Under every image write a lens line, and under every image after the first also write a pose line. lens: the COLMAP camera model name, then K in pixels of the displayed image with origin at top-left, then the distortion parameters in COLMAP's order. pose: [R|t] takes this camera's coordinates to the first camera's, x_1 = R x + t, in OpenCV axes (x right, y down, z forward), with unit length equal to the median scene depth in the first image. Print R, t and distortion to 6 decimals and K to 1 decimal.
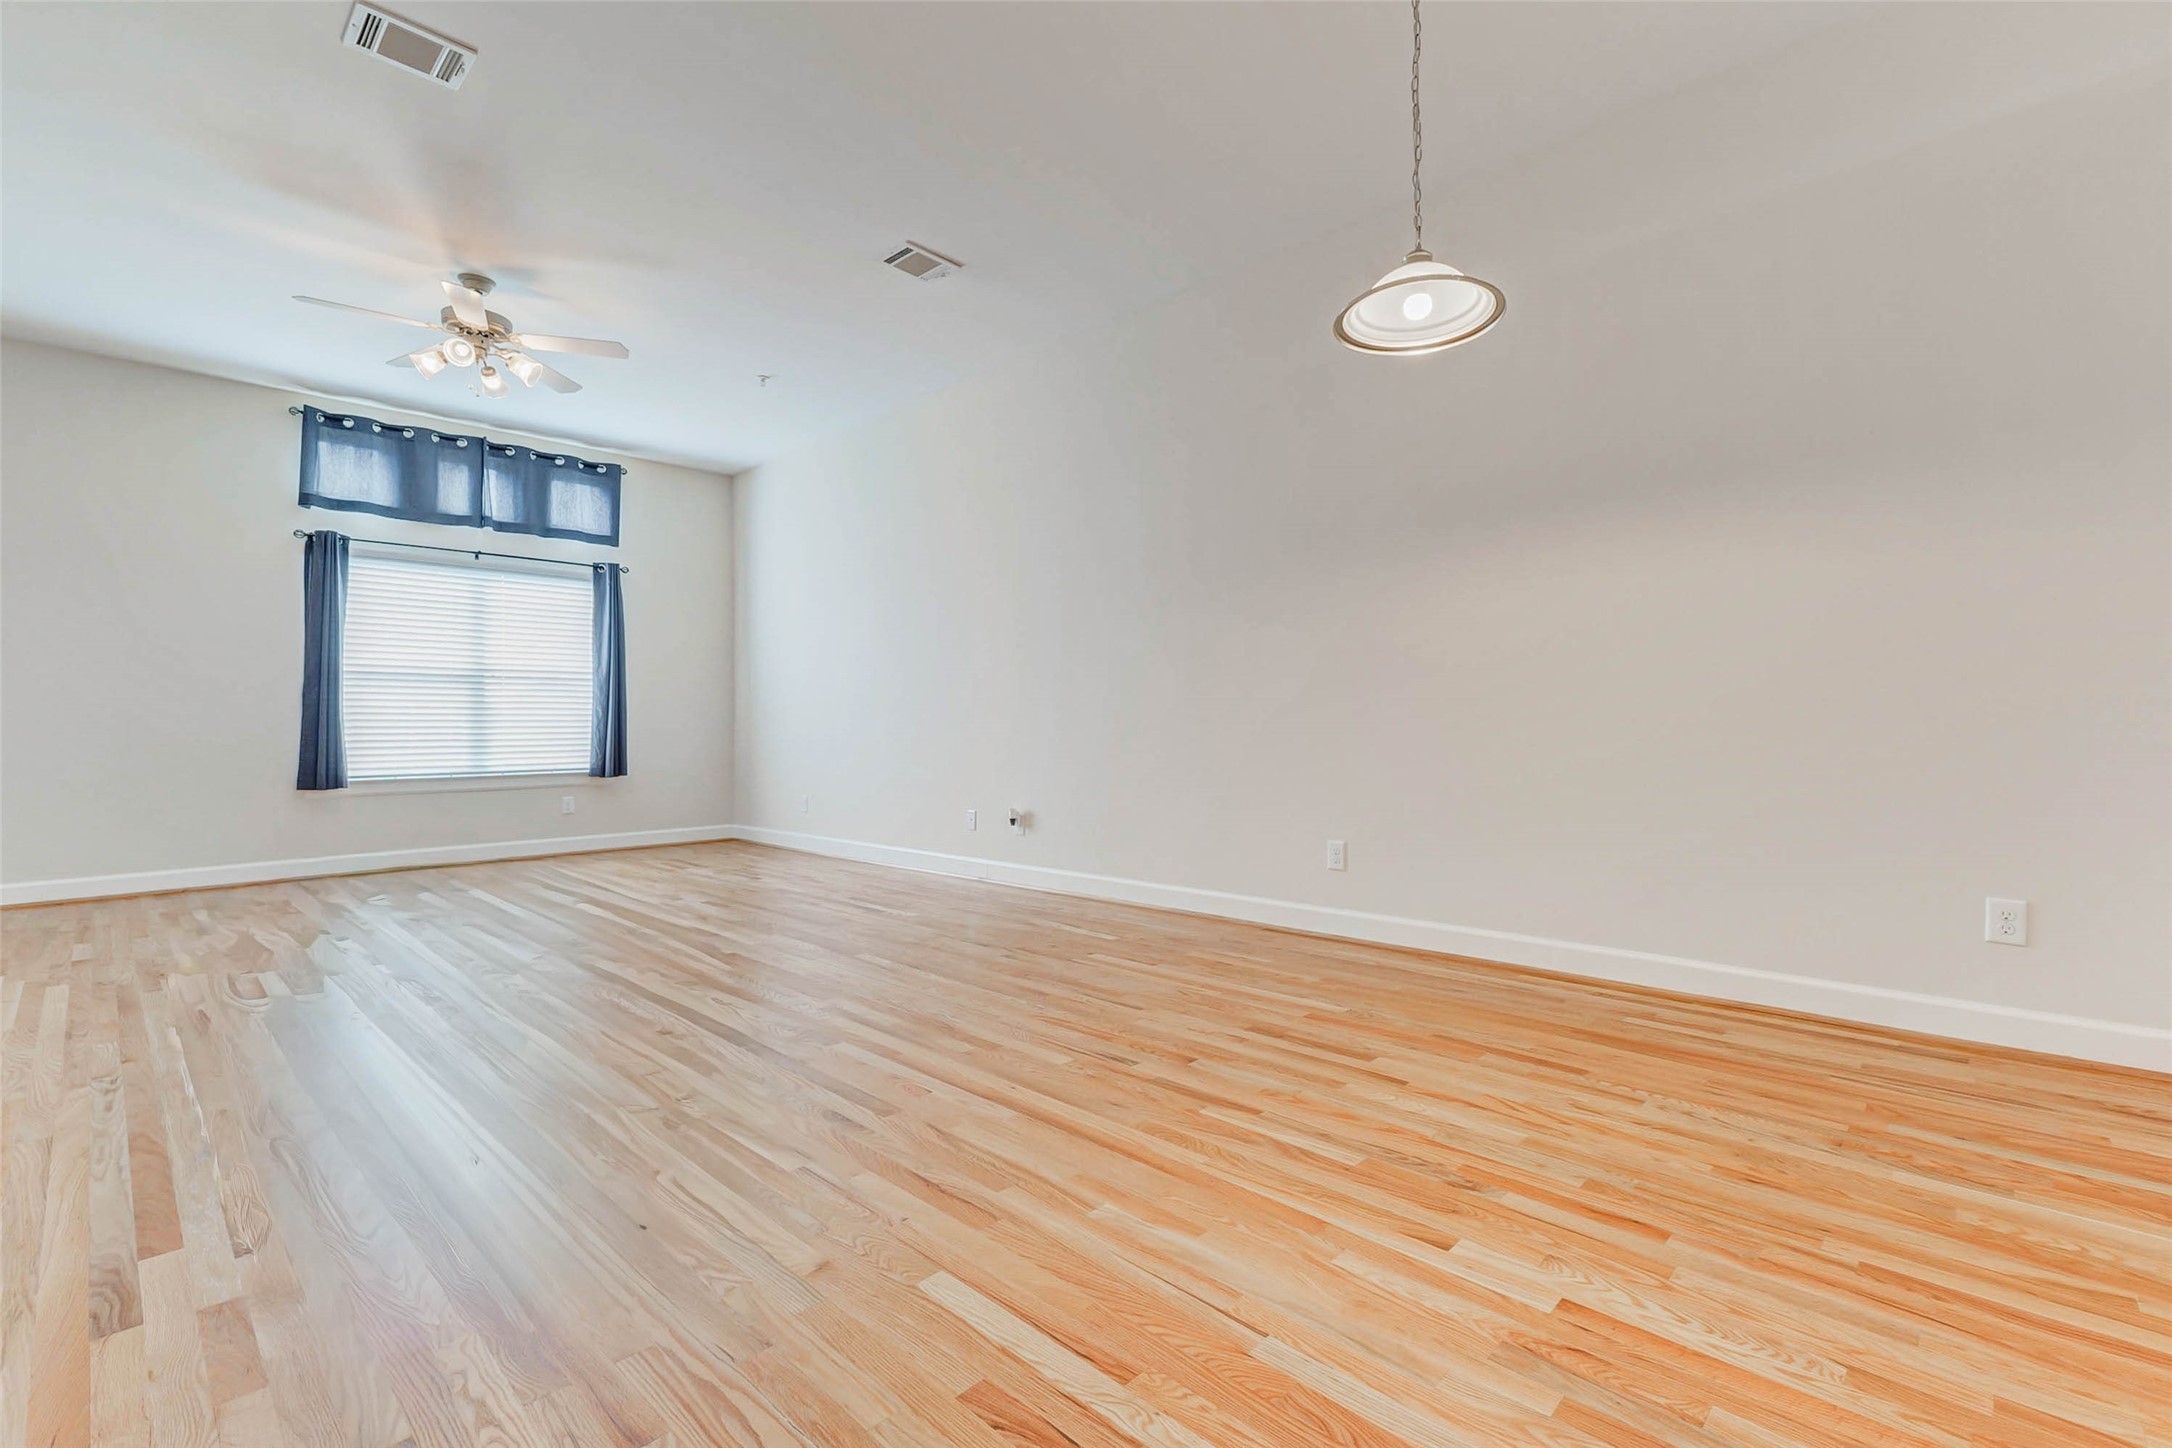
lens RADIAL K [[953.7, 0, 1099.3], [0, 953.7, 723.4], [0, 0, 1]] dist [0.013391, -0.003319]
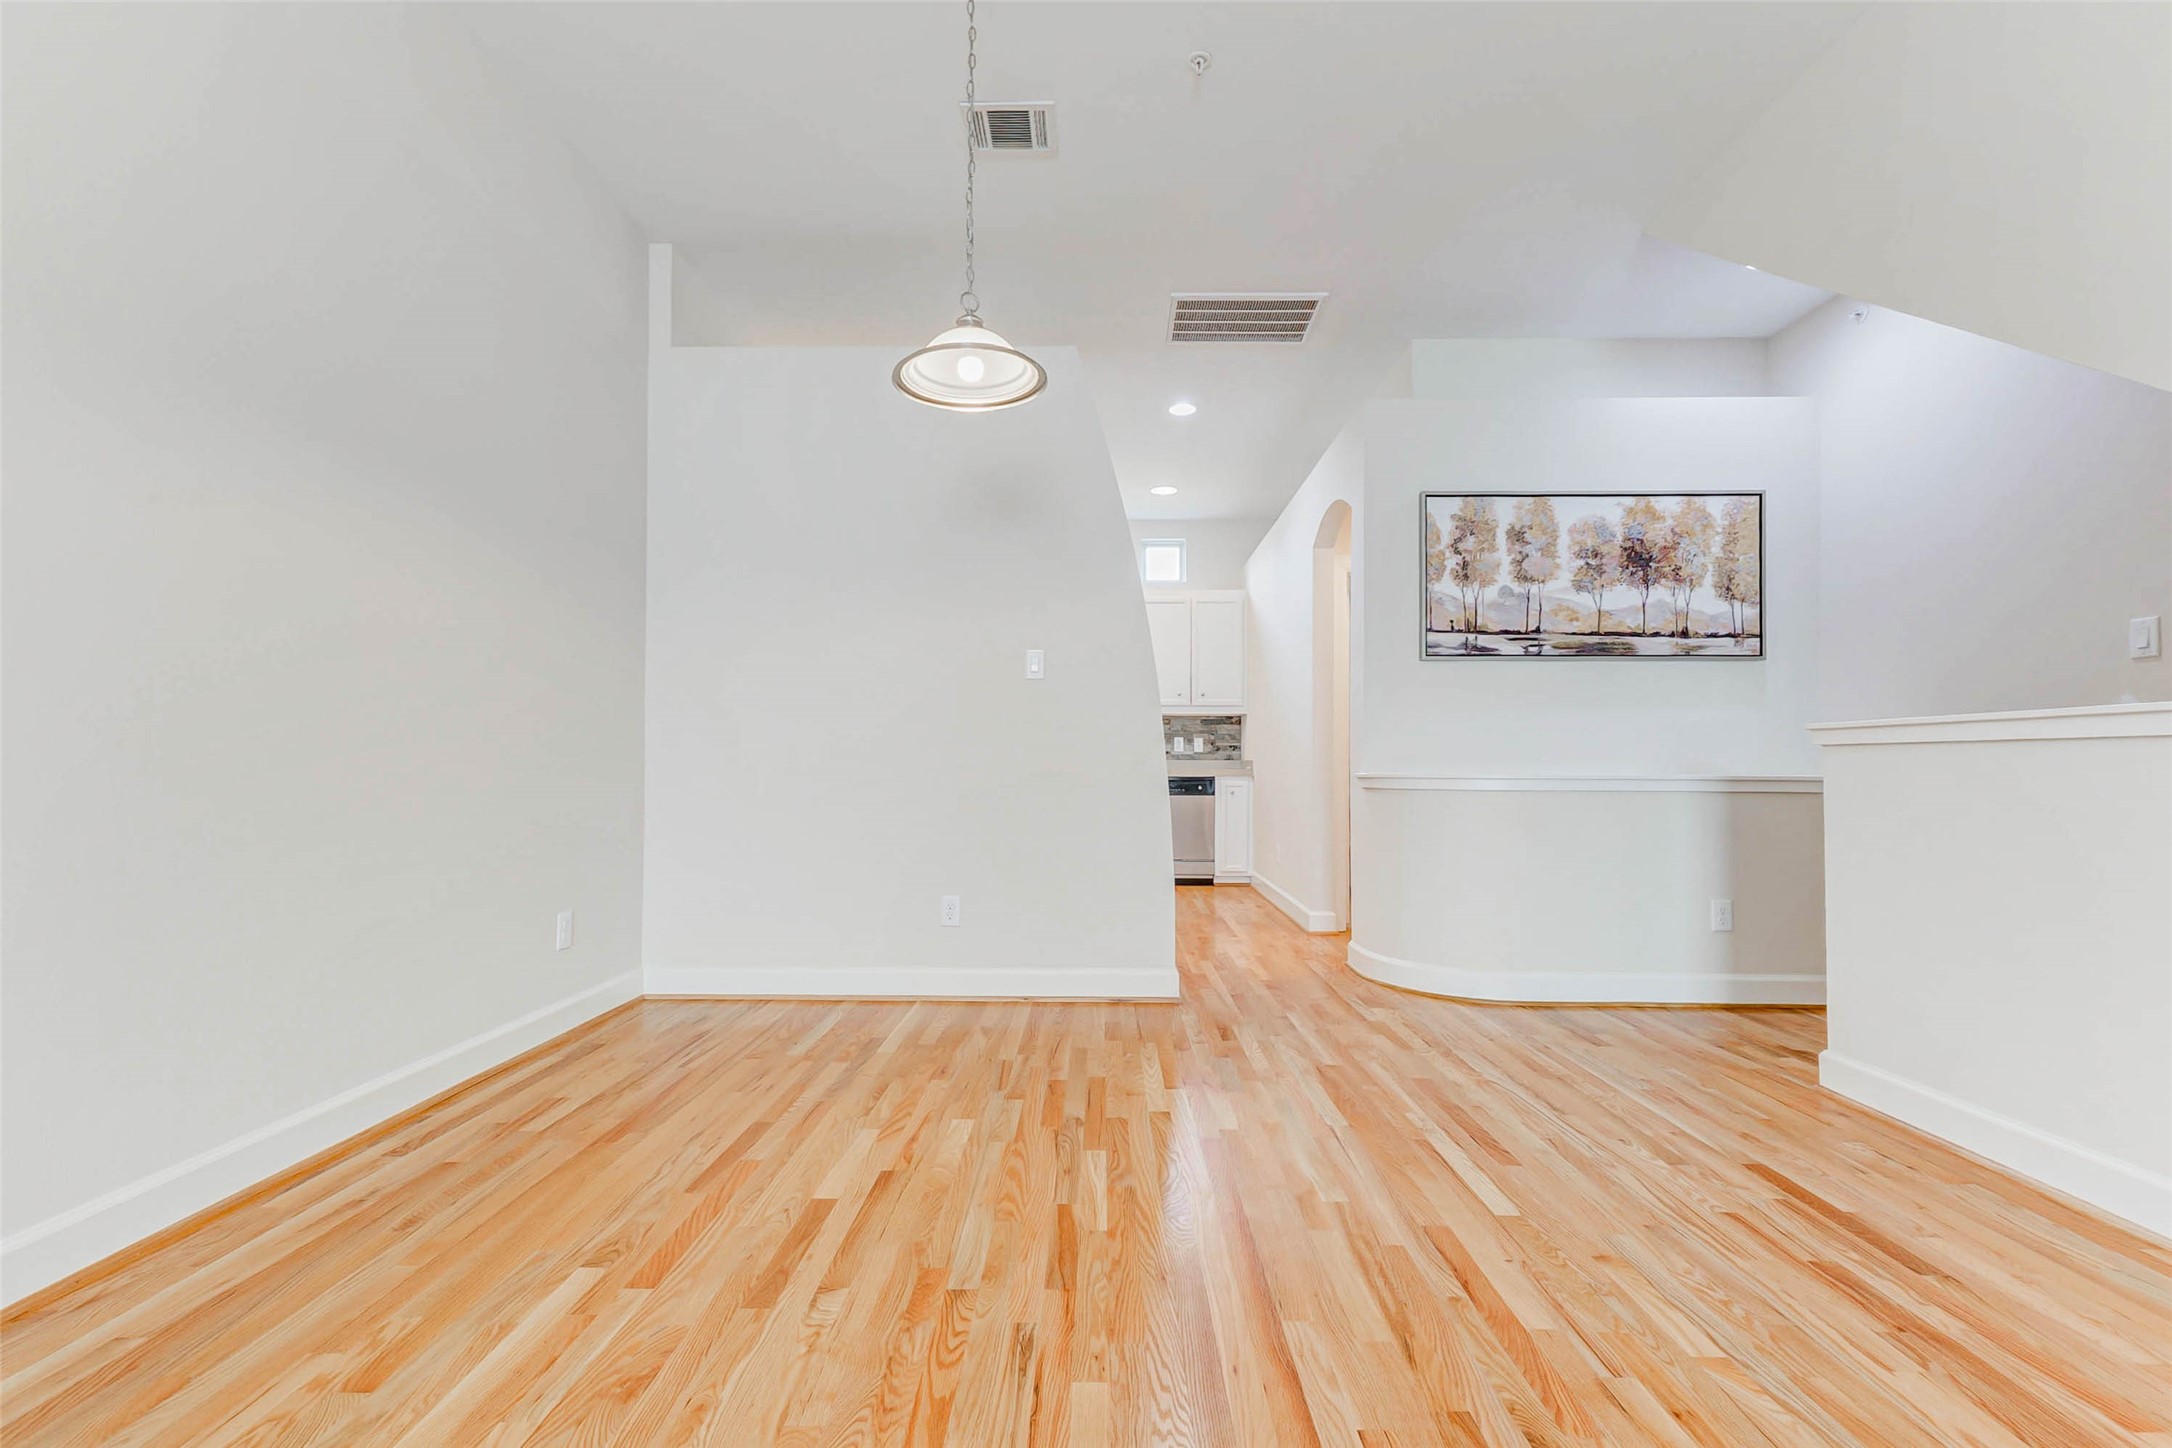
lens RADIAL K [[953.7, 0, 1060.8], [0, 953.7, 750.5], [0, 0, 1]] dist [0.013391, -0.003319]
pose [[-0.665359, 0.021641, 0.746210, -0.375312], [0.000653, 0.999596, -0.028408, -0.000634], [-0.746524, -0.018414, -0.665104, 1.161400]]
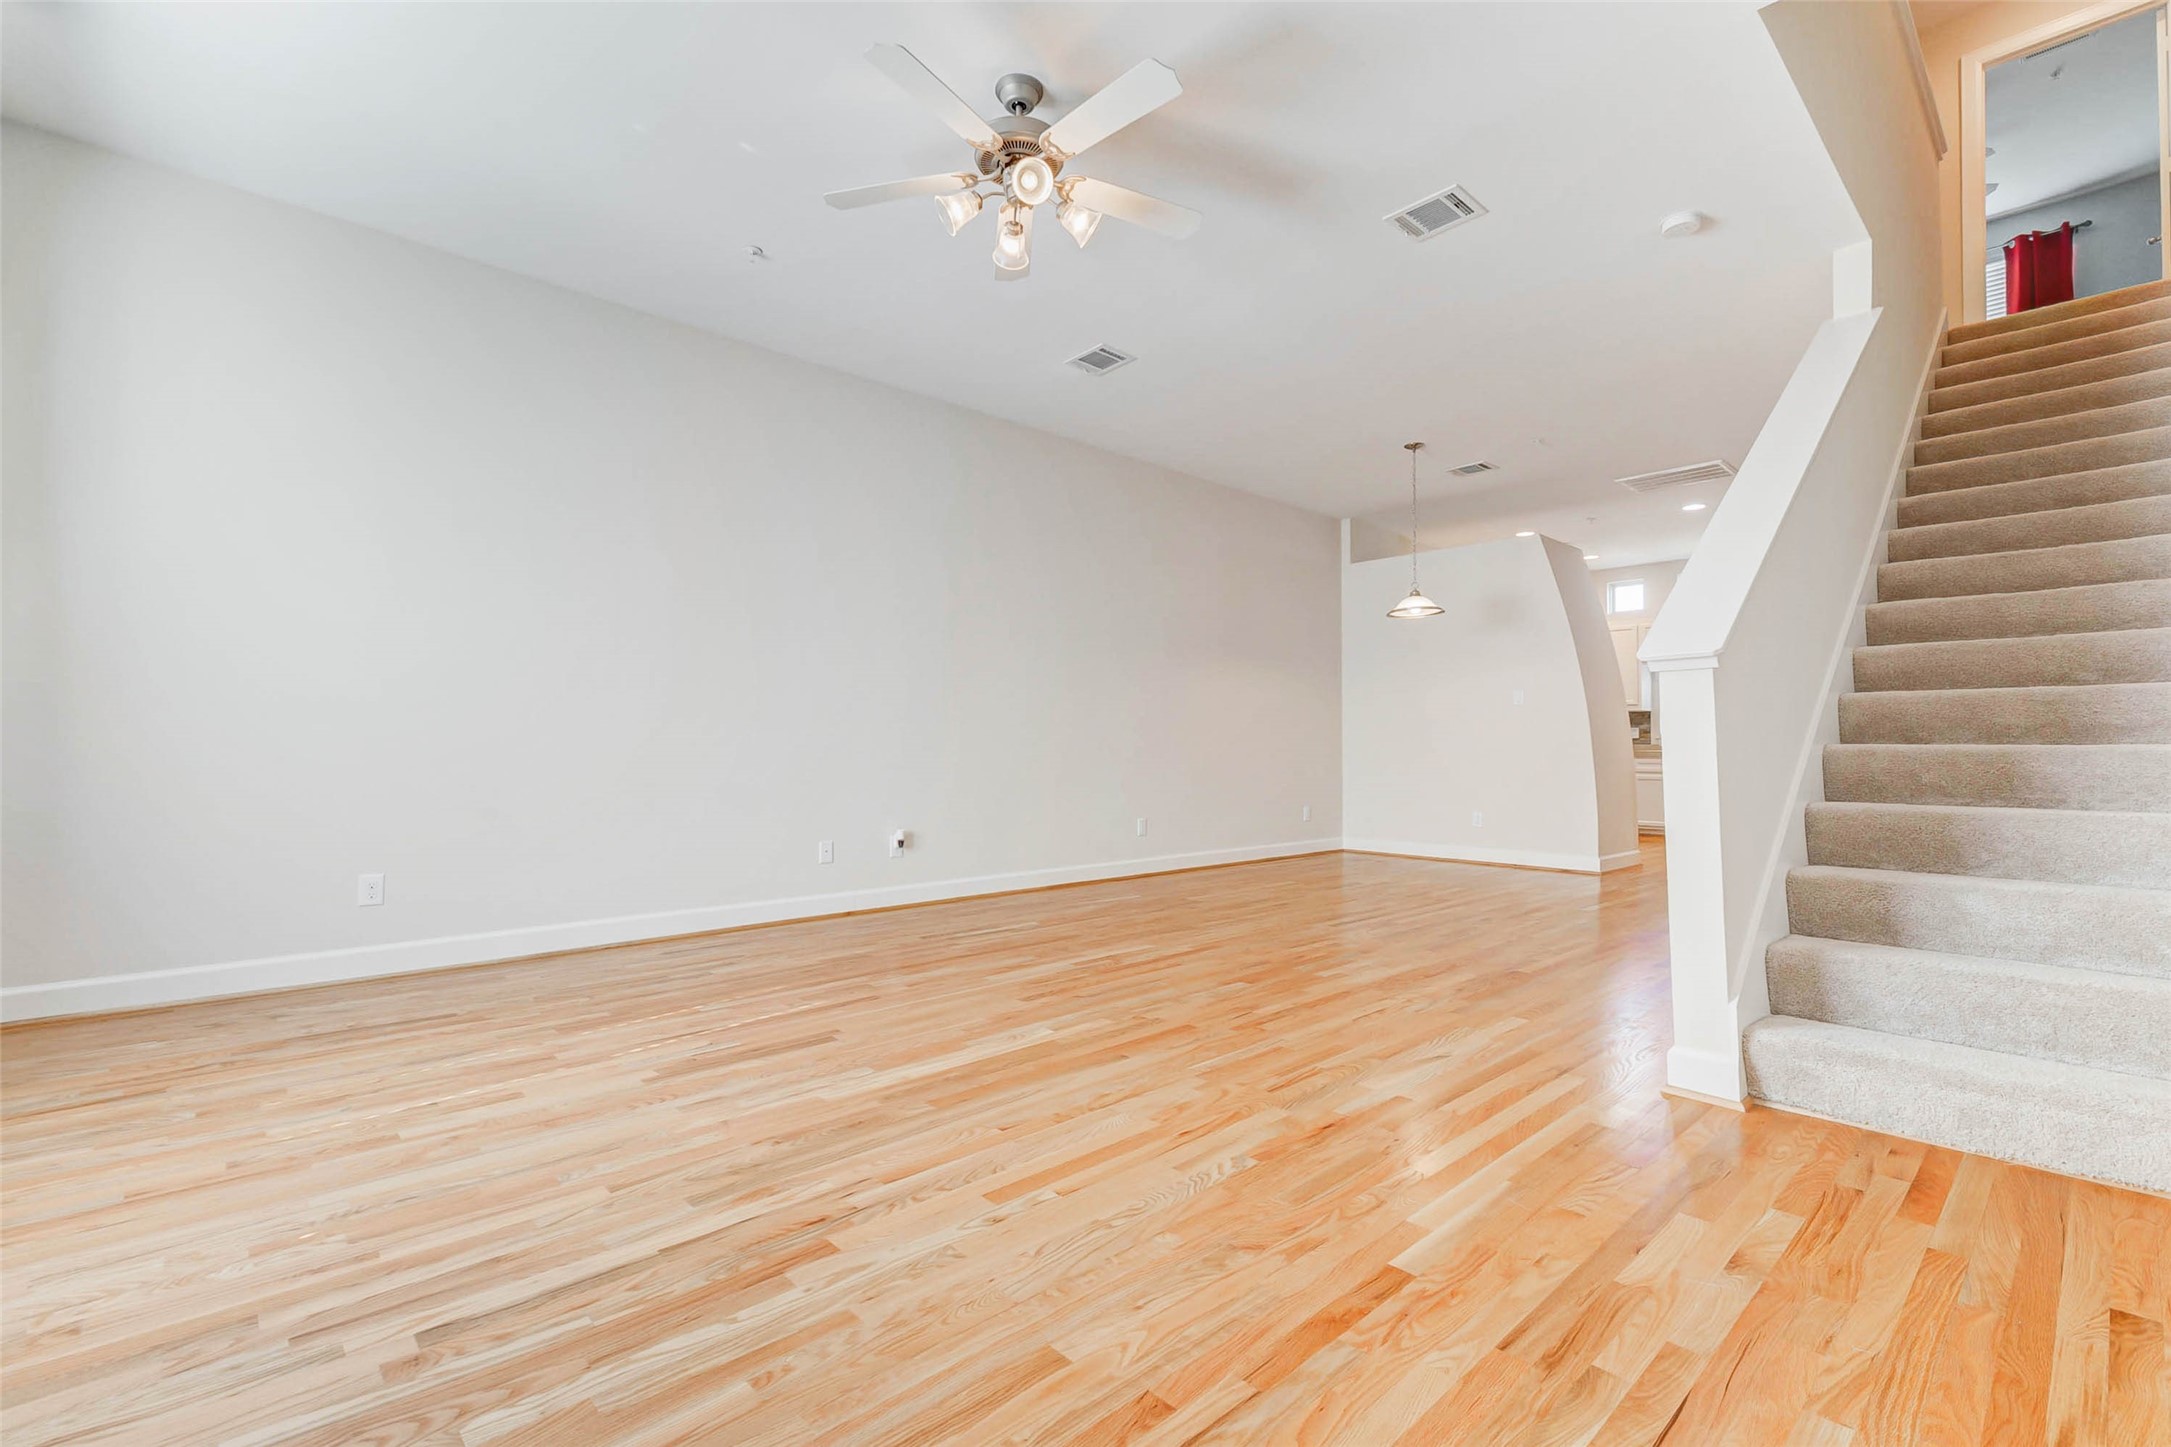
lens RADIAL K [[953.3, 0, 1087.8], [0, 953.3, 737.2], [0, 0, 1]] dist [0.013391, -0.003319]
pose [[0.056475, 0.024734, 0.998098, -1.862560], [-0.004584, 0.999689, -0.024514, 0.016692], [-0.998393, -0.003191, 0.056571, 1.323068]]
